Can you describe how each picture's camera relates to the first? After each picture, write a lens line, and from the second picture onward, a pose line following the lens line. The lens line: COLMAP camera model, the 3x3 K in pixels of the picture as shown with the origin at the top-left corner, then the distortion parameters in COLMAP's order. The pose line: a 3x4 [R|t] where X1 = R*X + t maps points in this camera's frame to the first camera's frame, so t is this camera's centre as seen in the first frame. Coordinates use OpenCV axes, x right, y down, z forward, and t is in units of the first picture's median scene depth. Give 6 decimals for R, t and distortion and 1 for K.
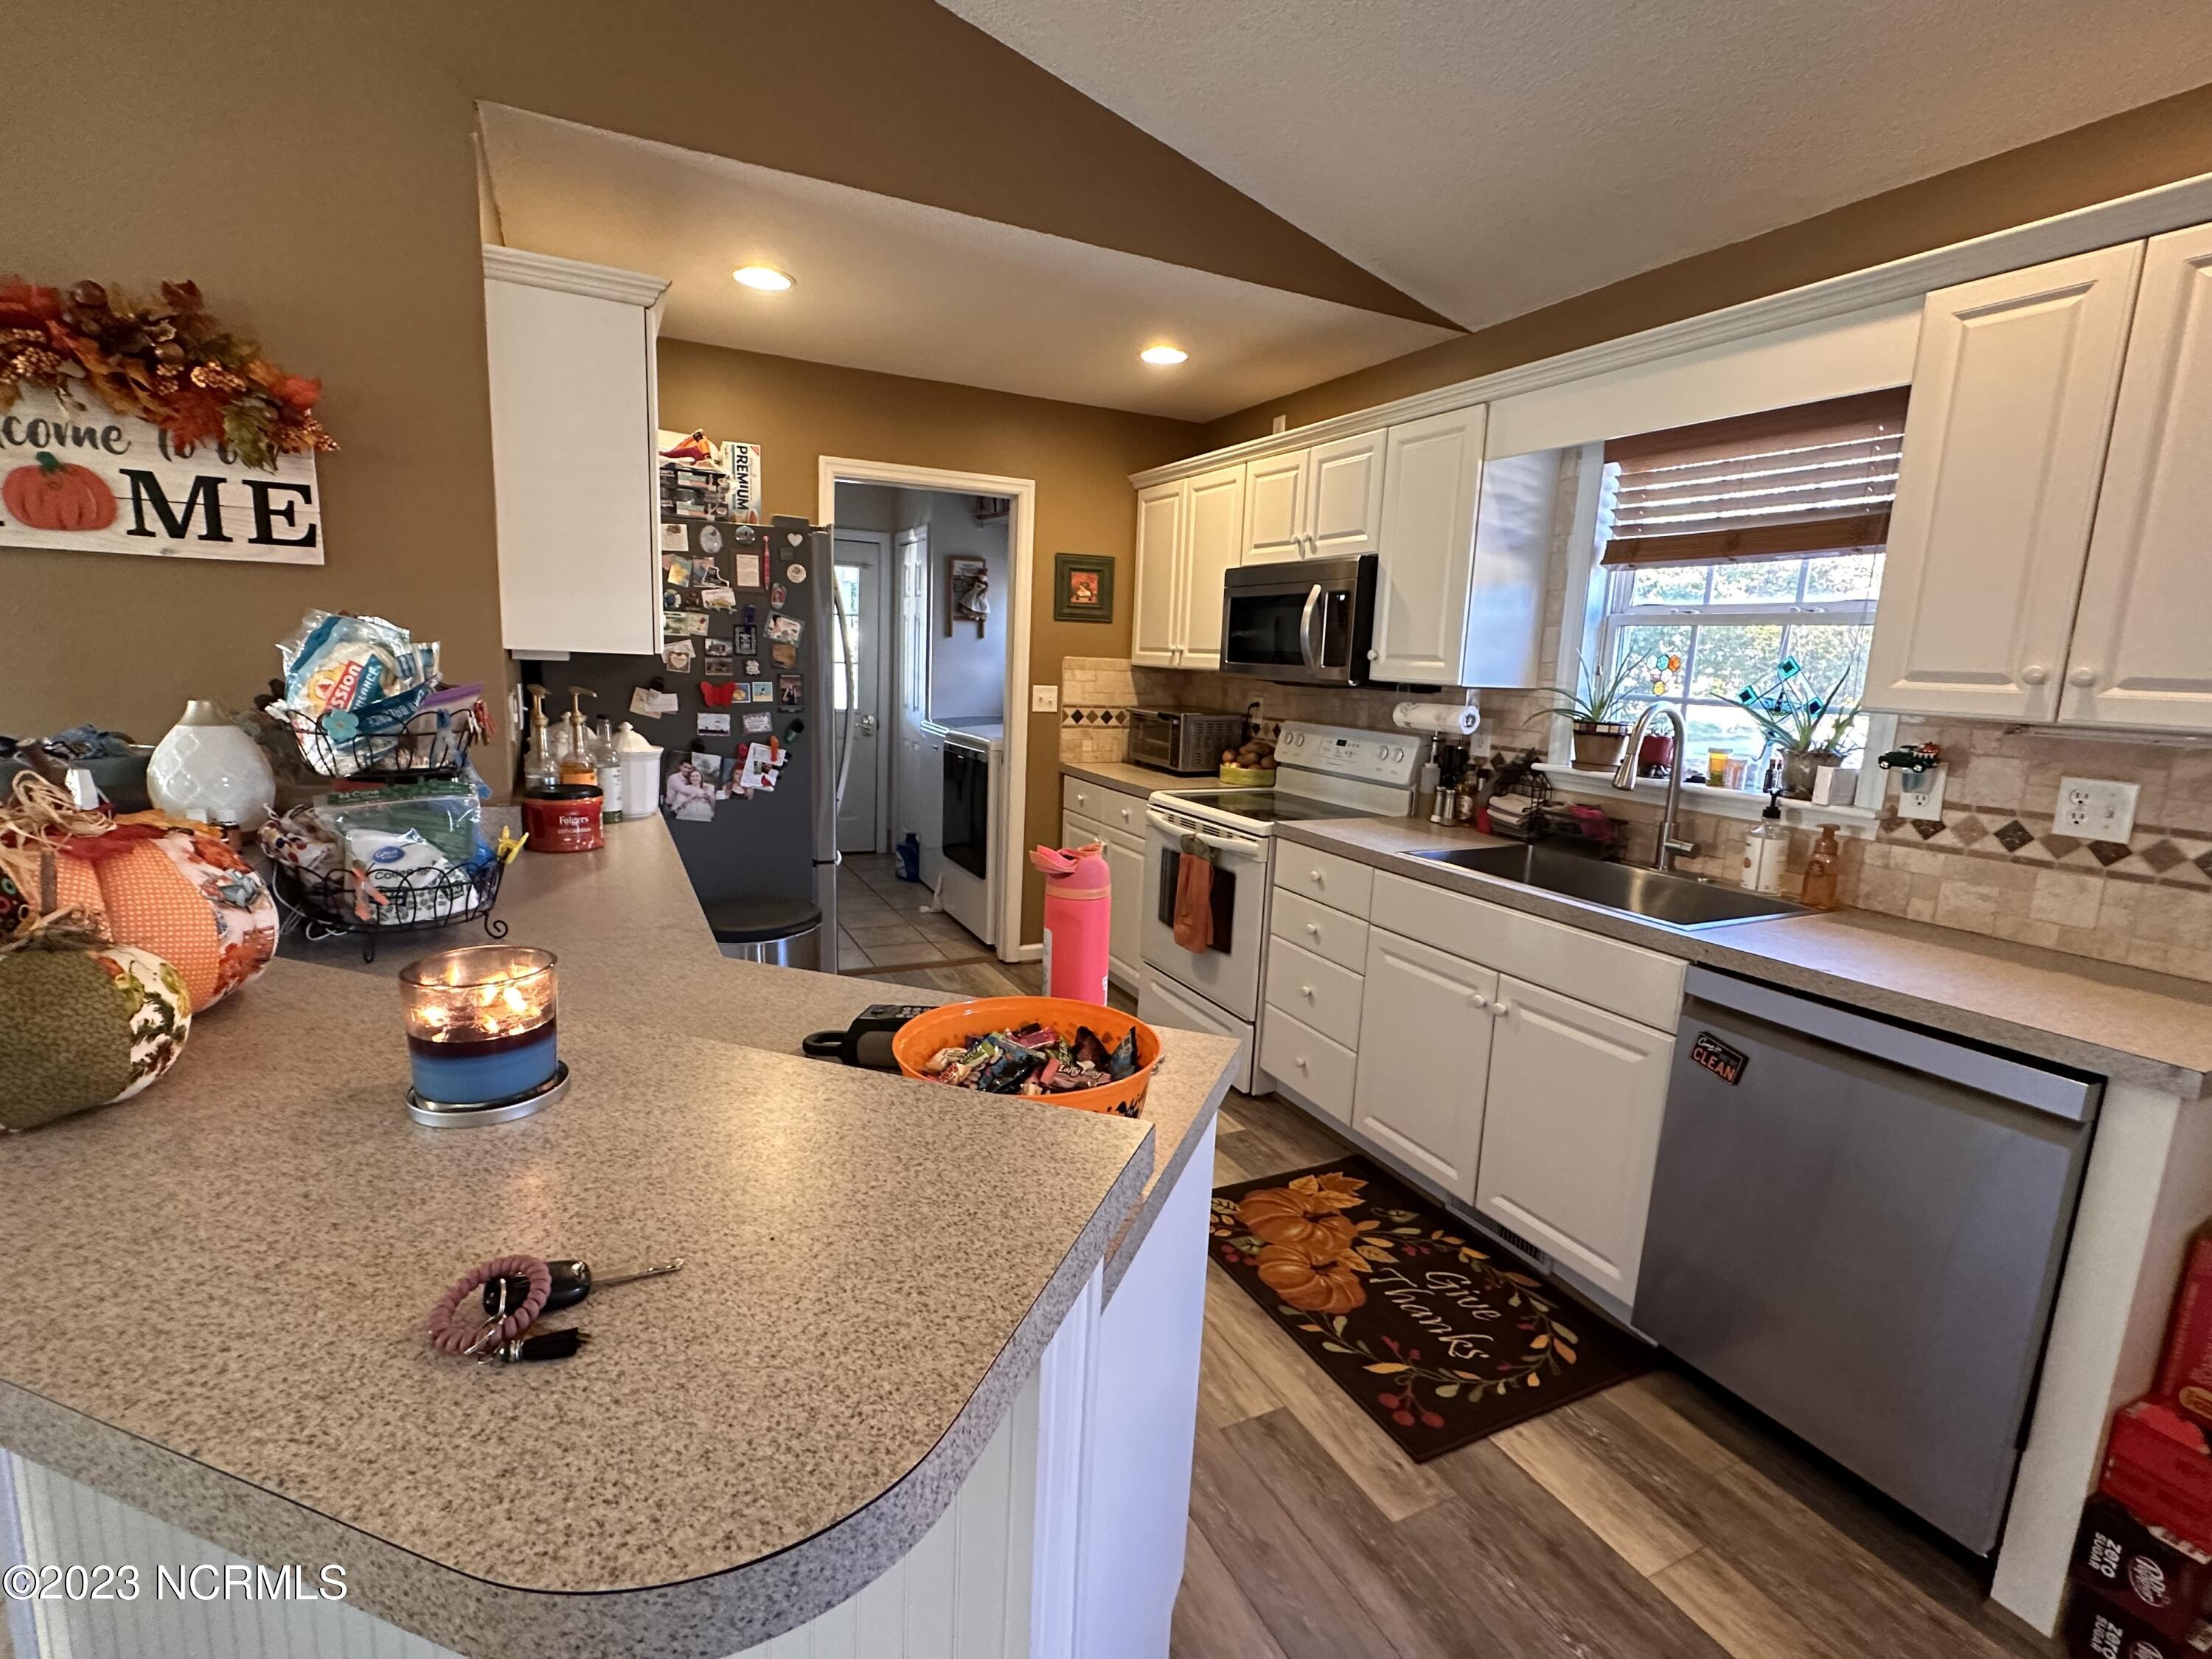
lens RADIAL K [[1034.0, 0, 1112.3], [0, 1034.0, 834.7], [0, 0, 1]] dist [-0.002408, 0.006847]
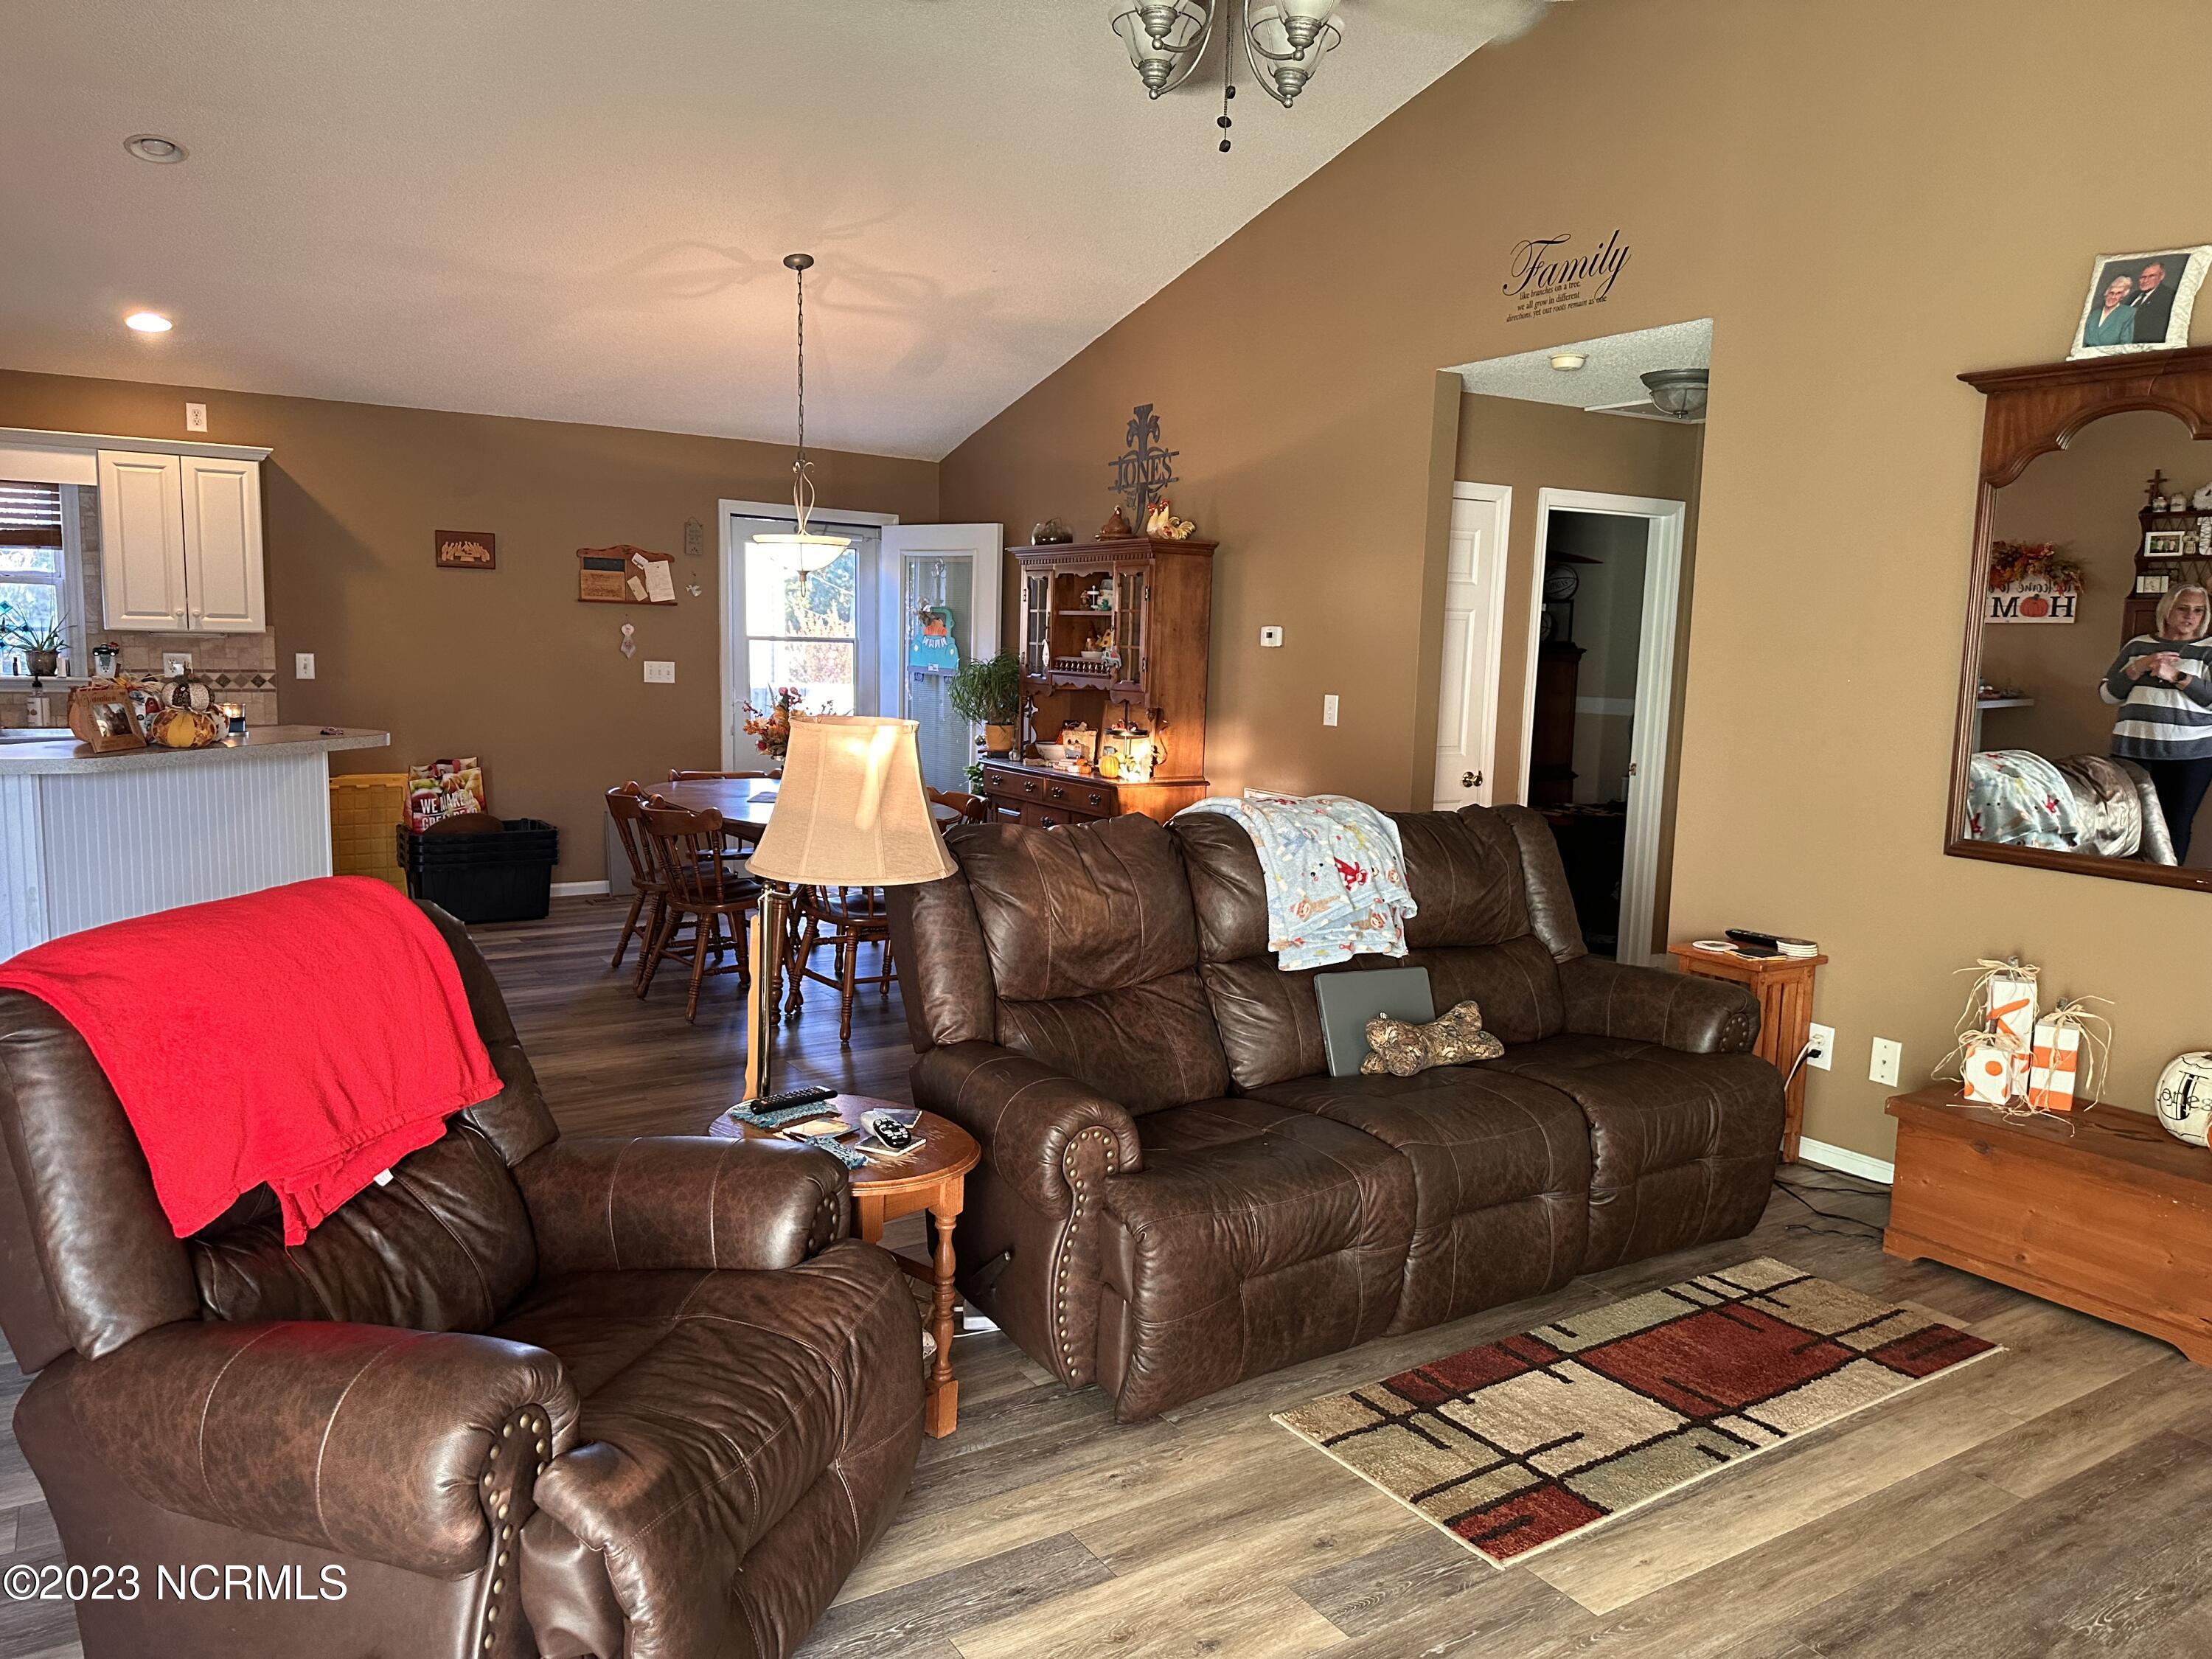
lens RADIAL K [[1548.3, 0, 1114.9], [0, 1548.3, 822.7], [0, 0, 1]] dist [0.064370, -0.074598]
pose [[-0.105736, -0.161777, 0.981146, -3.398347], [0.135680, 0.975102, 0.175403, -0.013378], [-0.985094, 0.151668, -0.081154, -0.934014]]
